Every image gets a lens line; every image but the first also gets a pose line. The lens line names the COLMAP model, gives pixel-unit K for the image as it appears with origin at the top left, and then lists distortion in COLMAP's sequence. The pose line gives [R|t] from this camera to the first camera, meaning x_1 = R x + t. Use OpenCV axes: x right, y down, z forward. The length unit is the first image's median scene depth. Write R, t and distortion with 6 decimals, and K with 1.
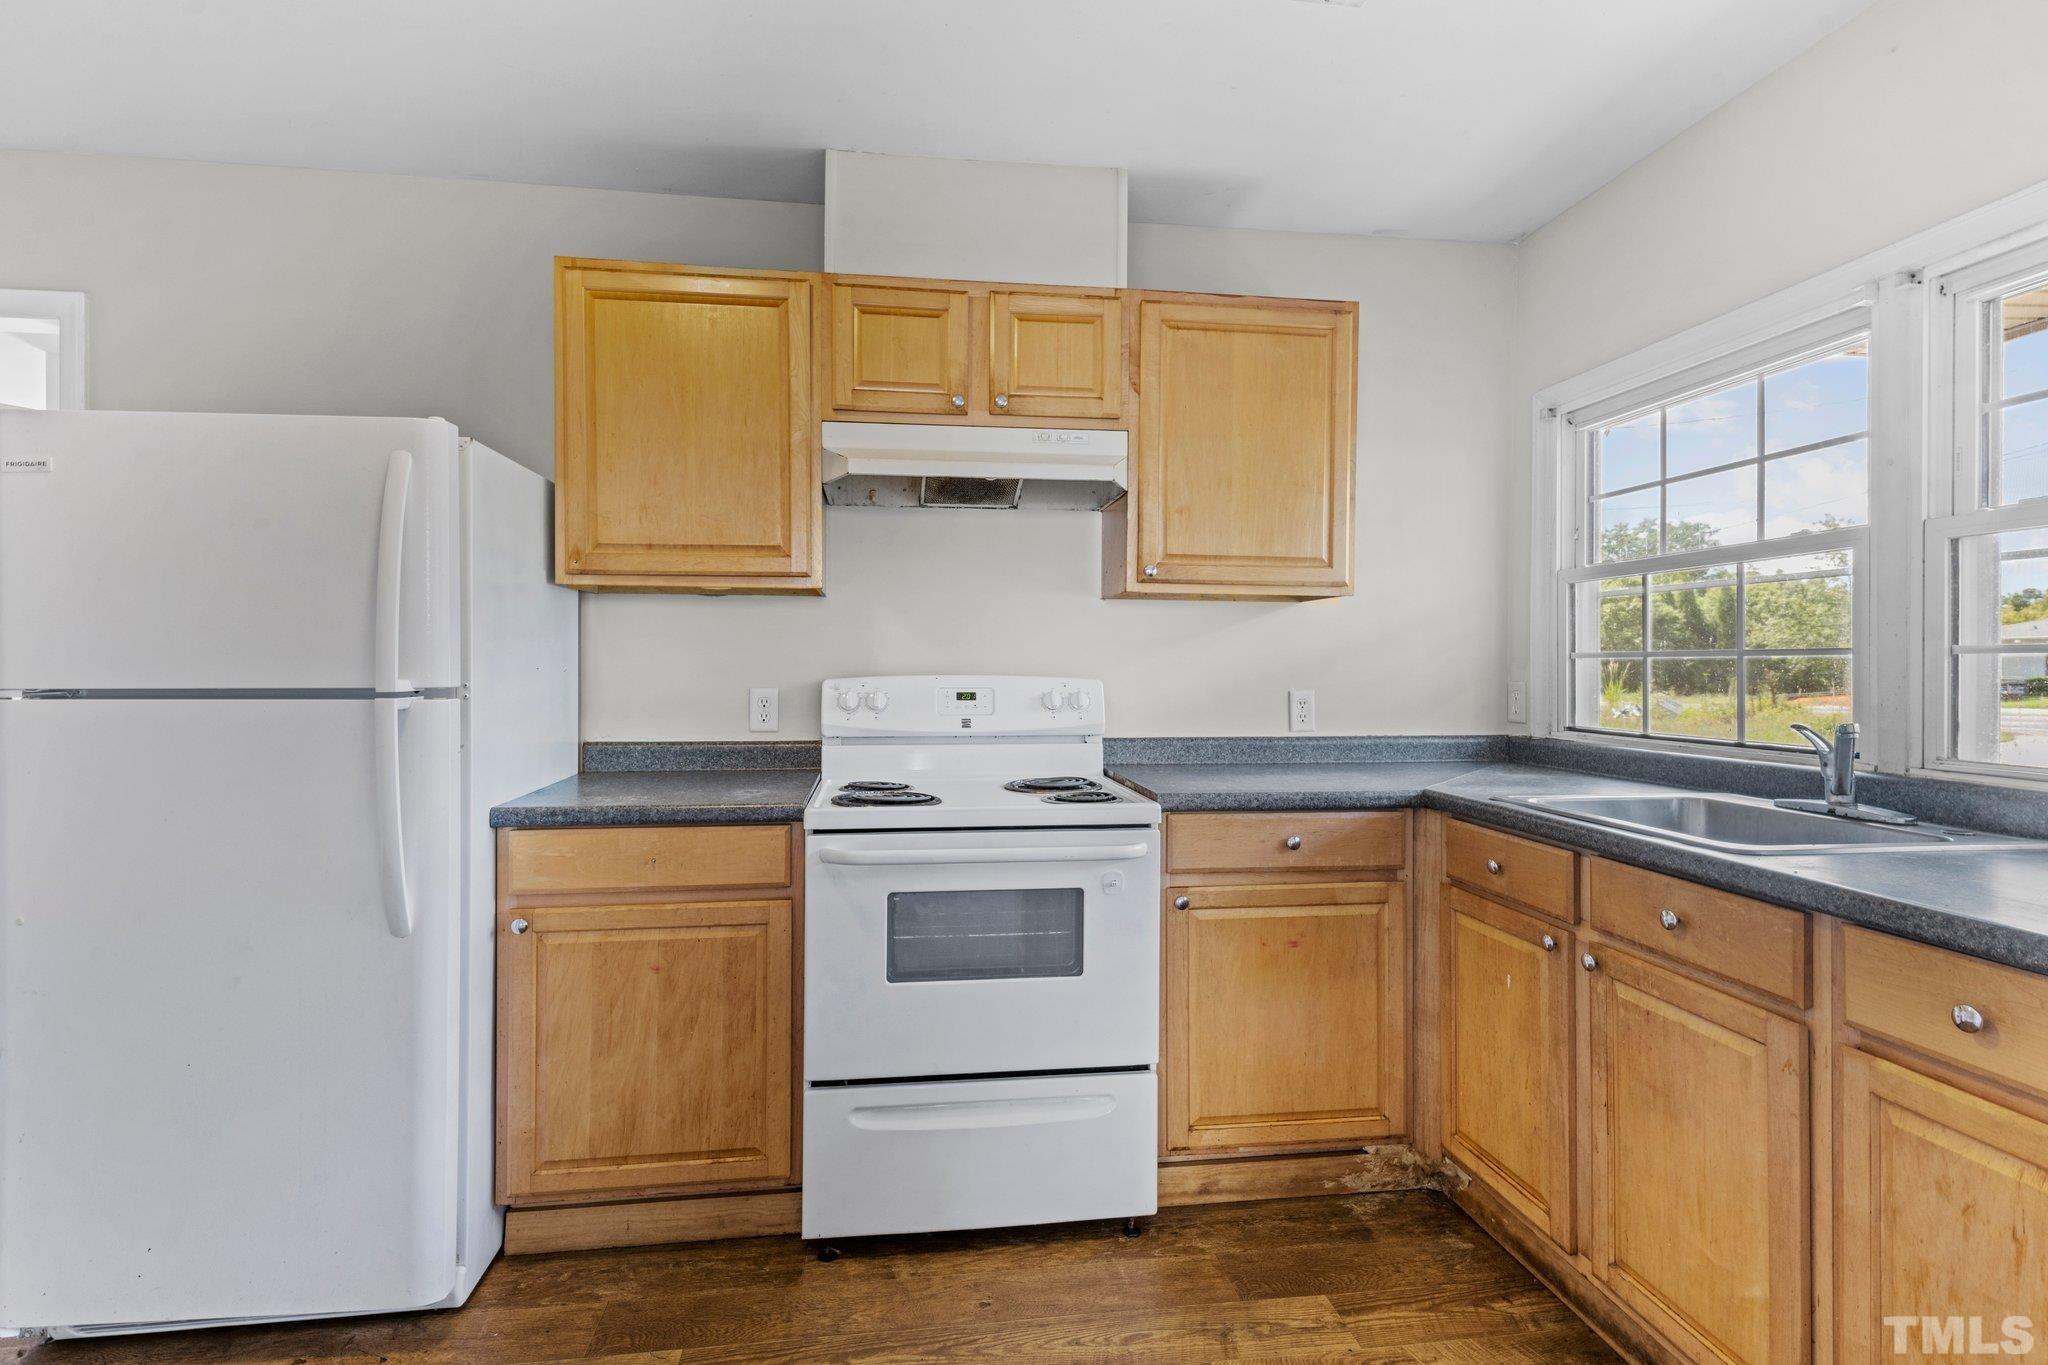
lens RADIAL K [[952.8, 0, 1011.2], [0, 952.8, 661.3], [0, 0, 1]] dist [0.005842, -0.003190]
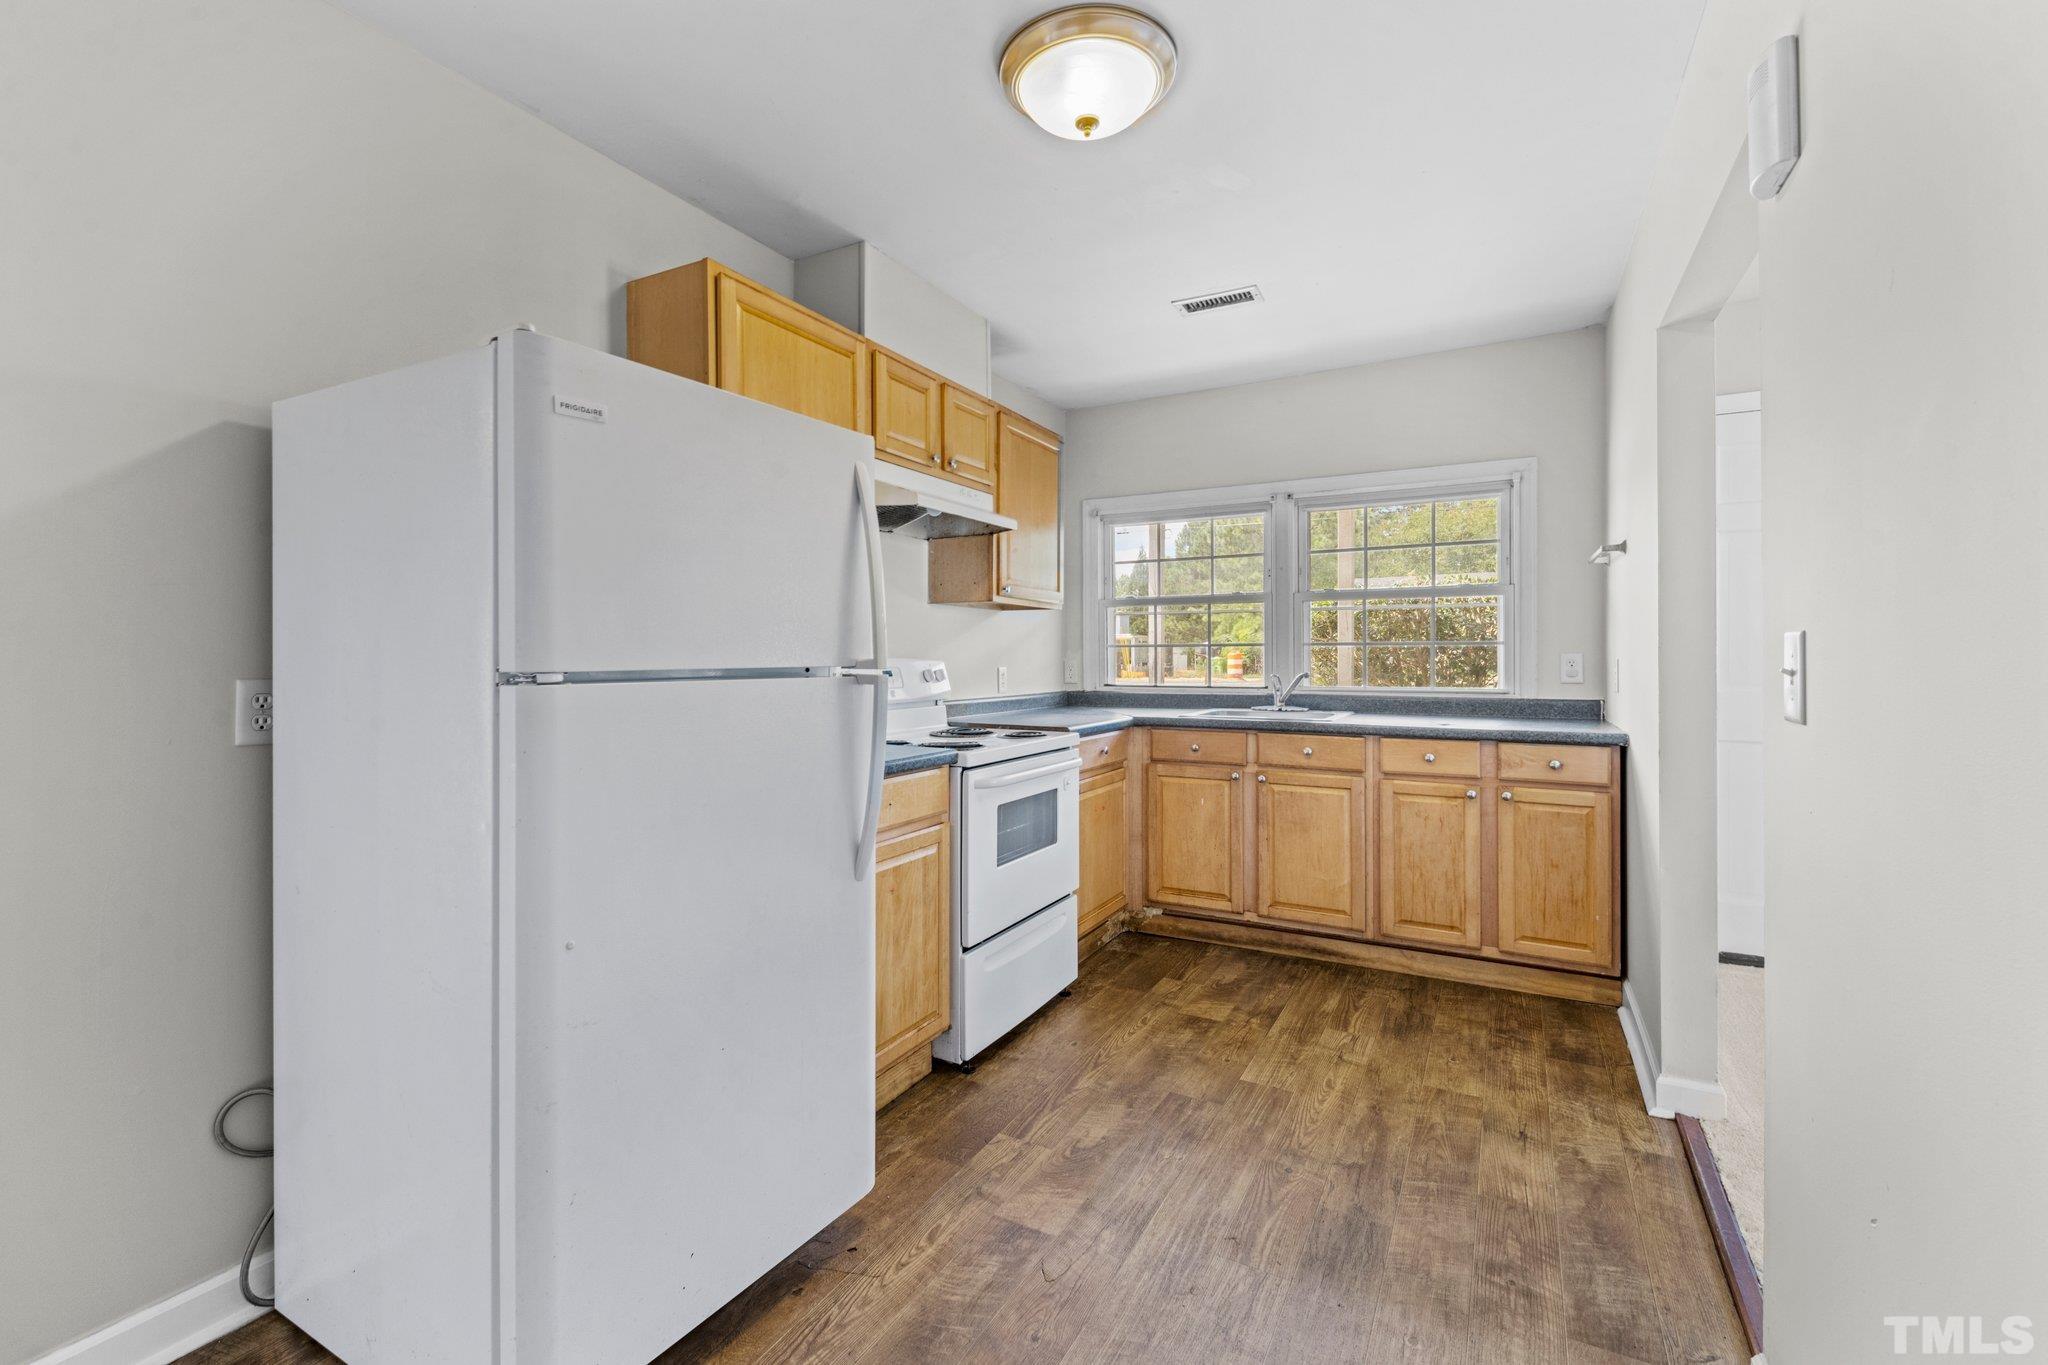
lens RADIAL K [[866.7, 0, 991.2], [0, 866.7, 651.1], [0, 0, 1]] dist [0.007882, -0.000688]
pose [[0.609082, 0.002021, 0.793105, -1.191952], [-0.003655, 0.999993, 0.000259, 0.006285], [-0.793099, -0.003057, 0.609085, 0.199753]]
